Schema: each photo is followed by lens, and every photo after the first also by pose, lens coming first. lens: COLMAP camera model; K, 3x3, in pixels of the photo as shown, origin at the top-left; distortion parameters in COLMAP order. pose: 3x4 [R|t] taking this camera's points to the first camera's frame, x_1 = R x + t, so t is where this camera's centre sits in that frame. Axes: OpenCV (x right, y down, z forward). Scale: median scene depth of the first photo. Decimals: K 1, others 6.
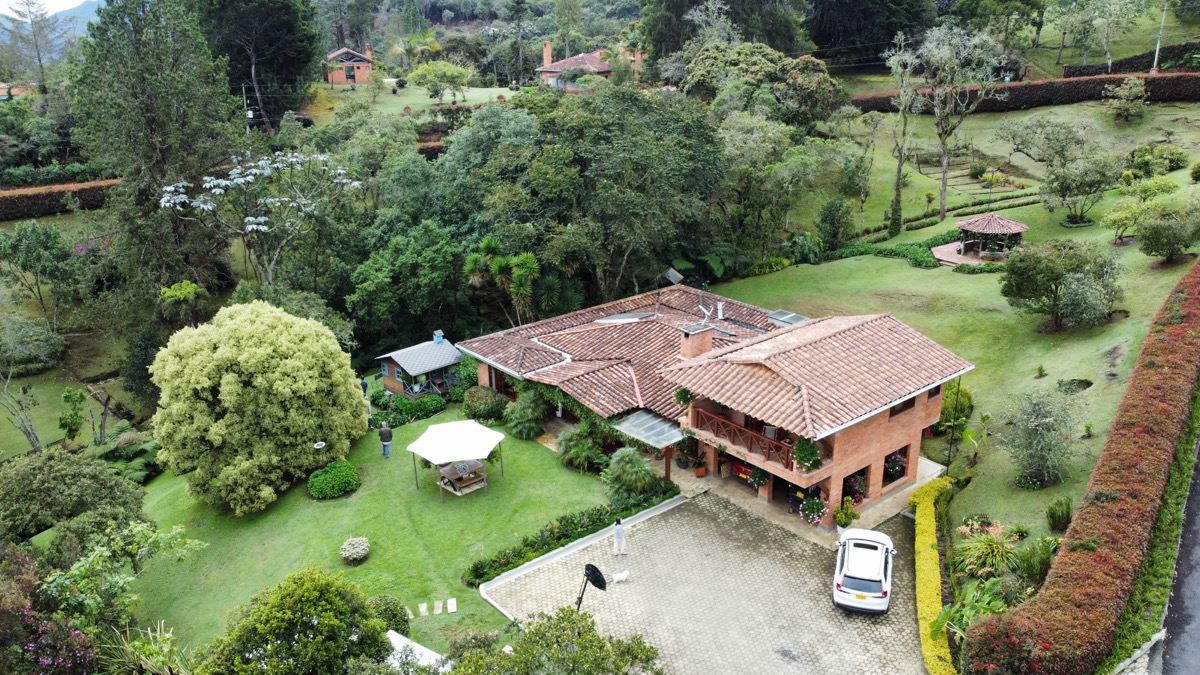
lens RADIAL K [[953.9, 0, 600.0], [0, 953.9, 337.5], [0, 0, 1]] dist [-0.011358, -0.003982]
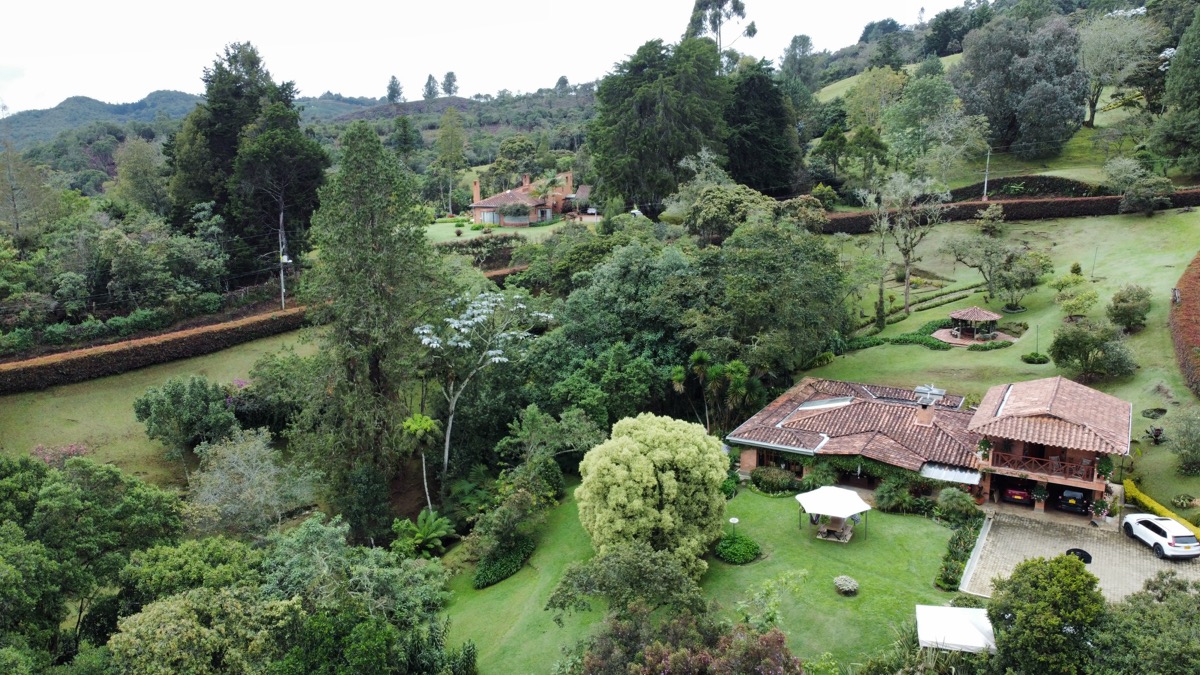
lens RADIAL K [[953.9, 0, 600.0], [0, 953.9, 337.5], [0, 0, 1]] dist [-0.011358, -0.003982]
pose [[0.934332, -0.074770, 0.348472, -0.580518], [0.115492, 0.988506, -0.097561, -0.015200], [-0.337172, 0.131400, 0.932228, -0.091810]]
